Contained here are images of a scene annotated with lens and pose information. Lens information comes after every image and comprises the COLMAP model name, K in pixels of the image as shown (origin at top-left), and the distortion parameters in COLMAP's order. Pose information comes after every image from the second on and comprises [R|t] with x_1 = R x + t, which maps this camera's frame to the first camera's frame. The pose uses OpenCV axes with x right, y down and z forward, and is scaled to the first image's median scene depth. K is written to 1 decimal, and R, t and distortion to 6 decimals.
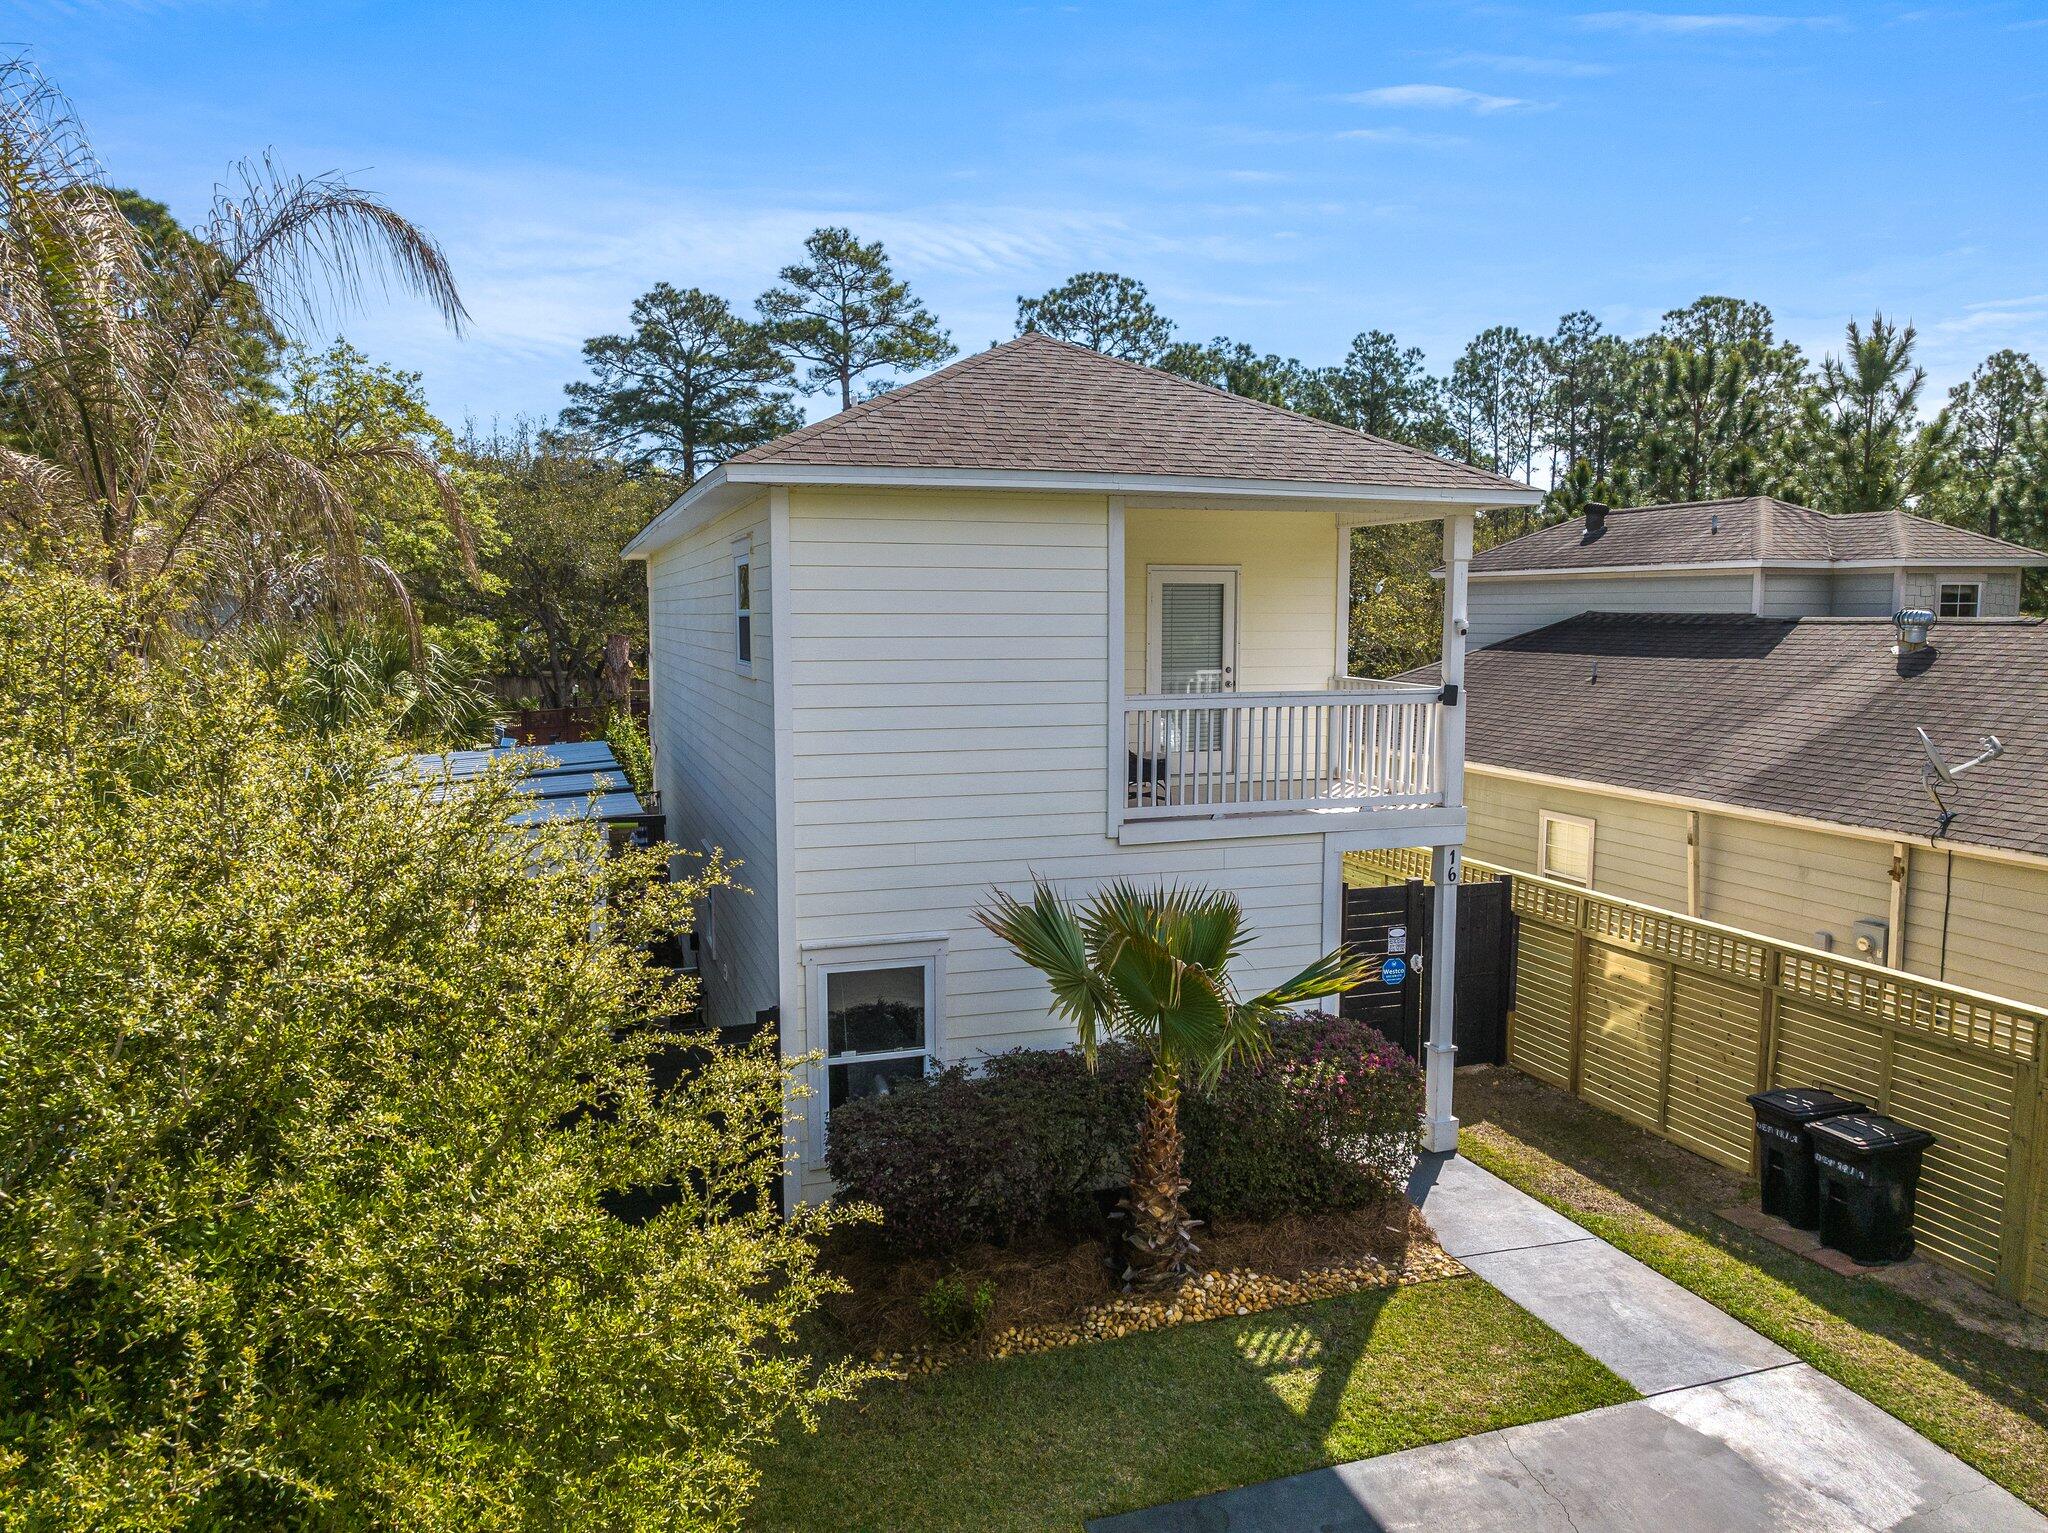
lens RADIAL K [[1441.9, 0, 1024.0], [0, 1441.9, 766.5], [0, 0, 1]] dist [-0.034760, 0.020789]
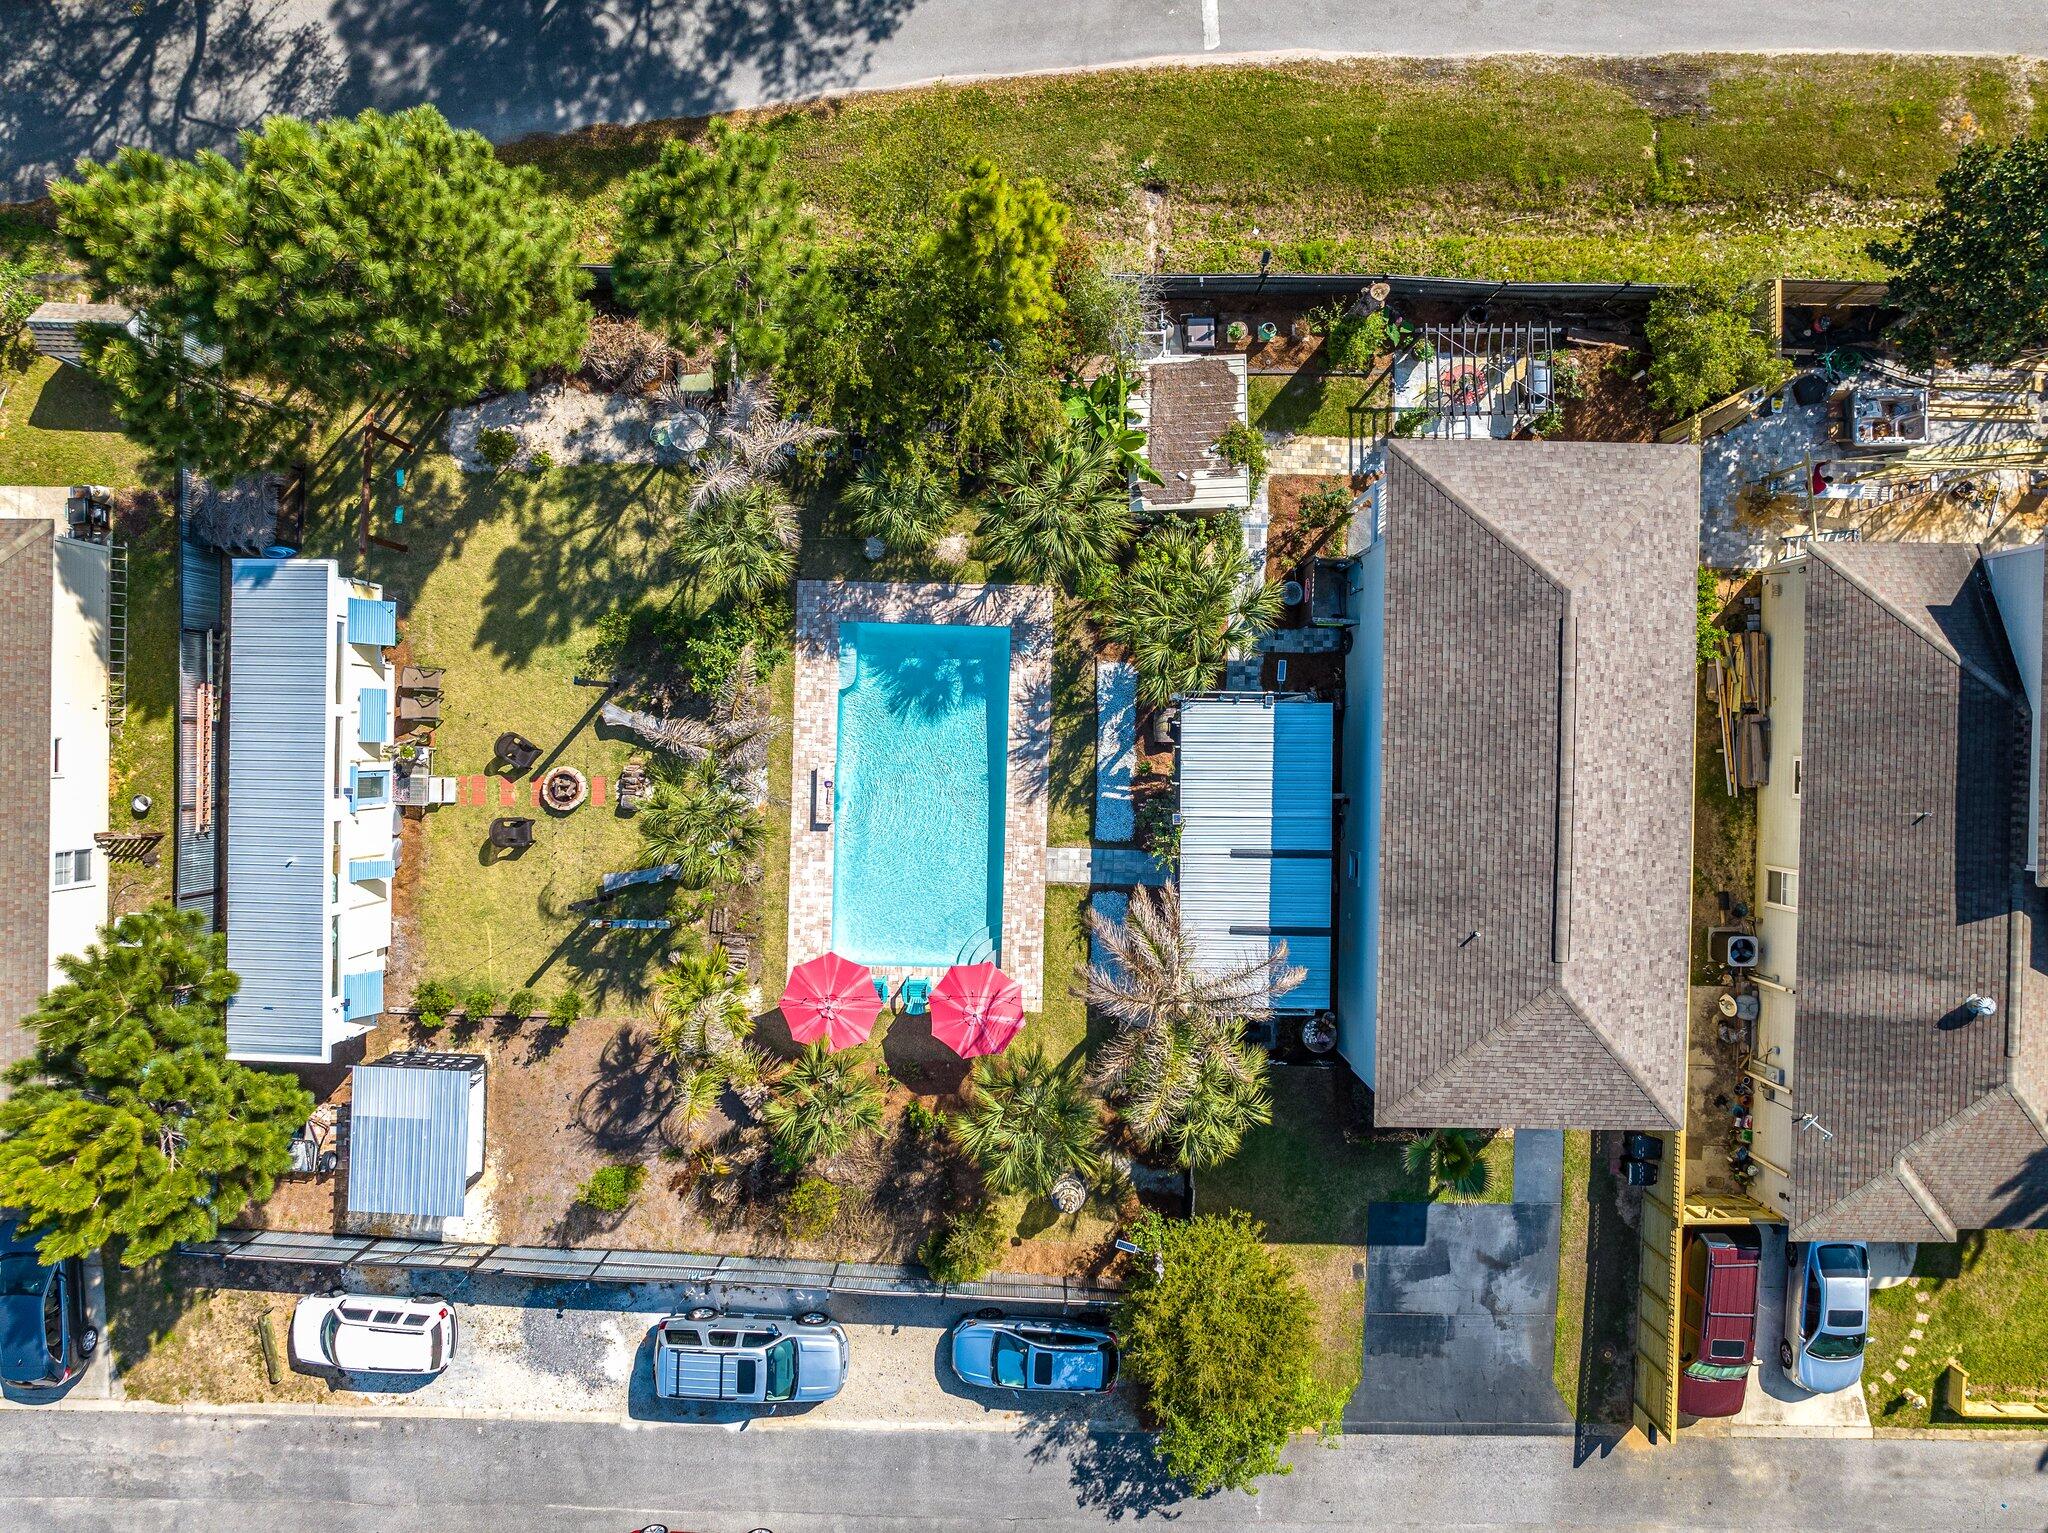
lens RADIAL K [[1438.9, 0, 1024.7], [0, 1438.9, 772.3], [0, 0, 1]] dist [-0.036835, 0.023911]
pose [[0.944155, 0.329498, 0.001288, -0.278199], [-0.032446, 0.089080, 0.995496, -0.789682], [0.327899, -0.939945, 0.094796, 0.273922]]
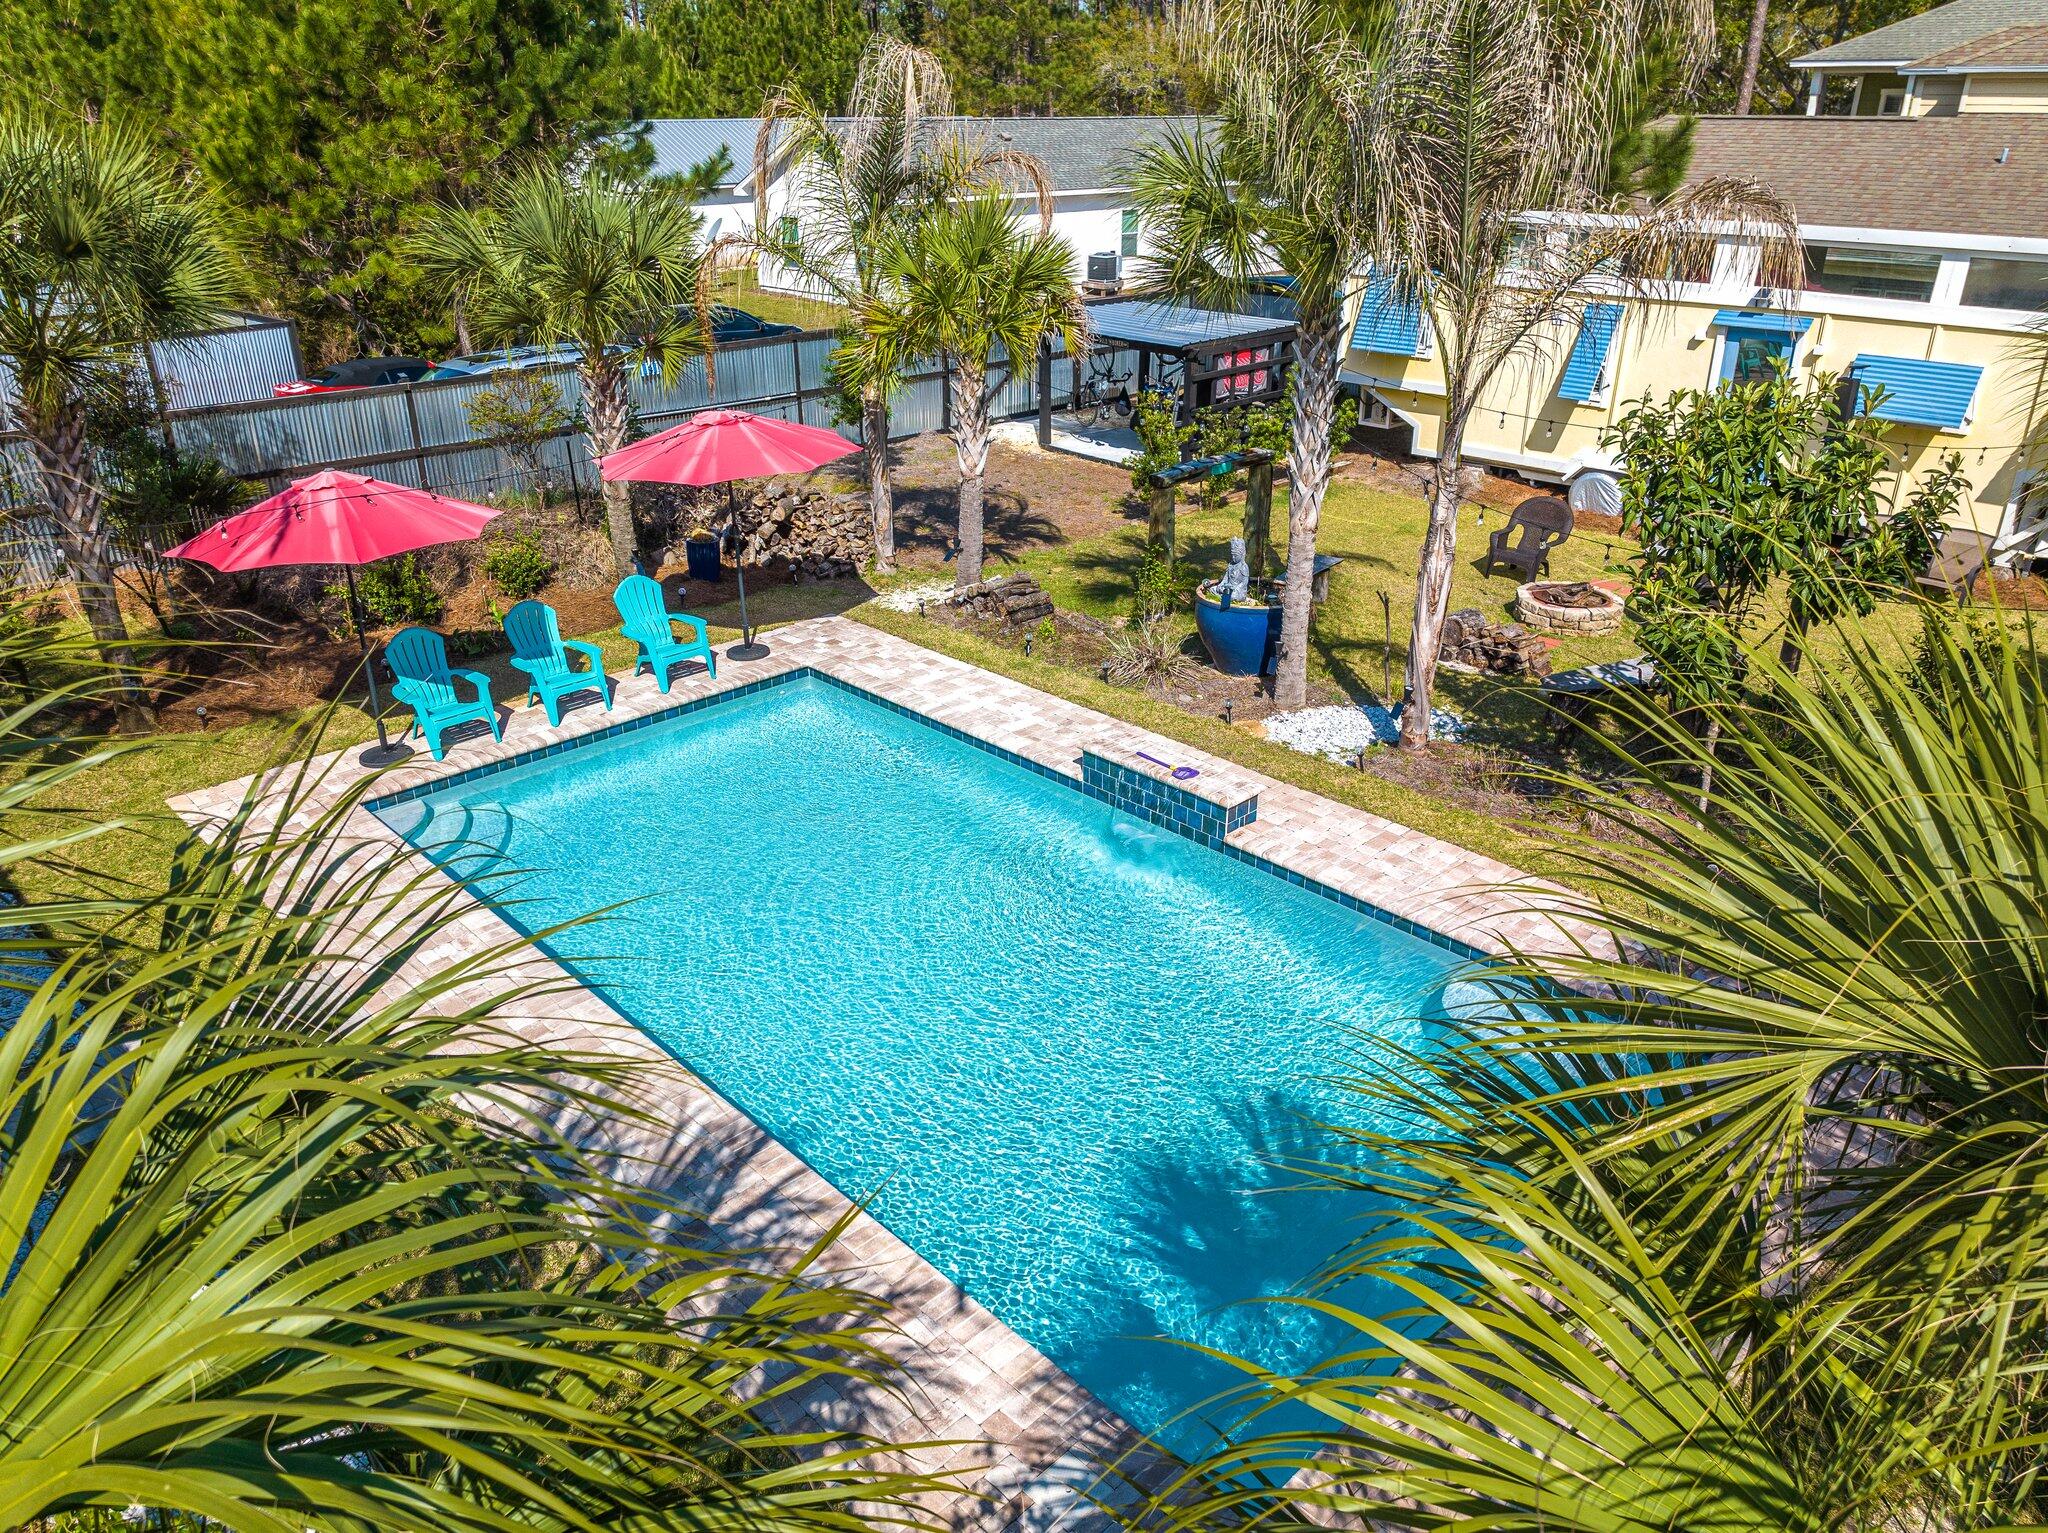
lens RADIAL K [[1441.9, 0, 1024.0], [0, 1441.9, 766.5], [0, 0, 1]] dist [-0.034760, 0.020789]
pose [[-0.898313, 0.183509, -0.399196, -0.255870], [-0.042150, 0.868408, 0.494055, -0.055461], [0.437329, 0.460643, -0.772368, 0.494619]]
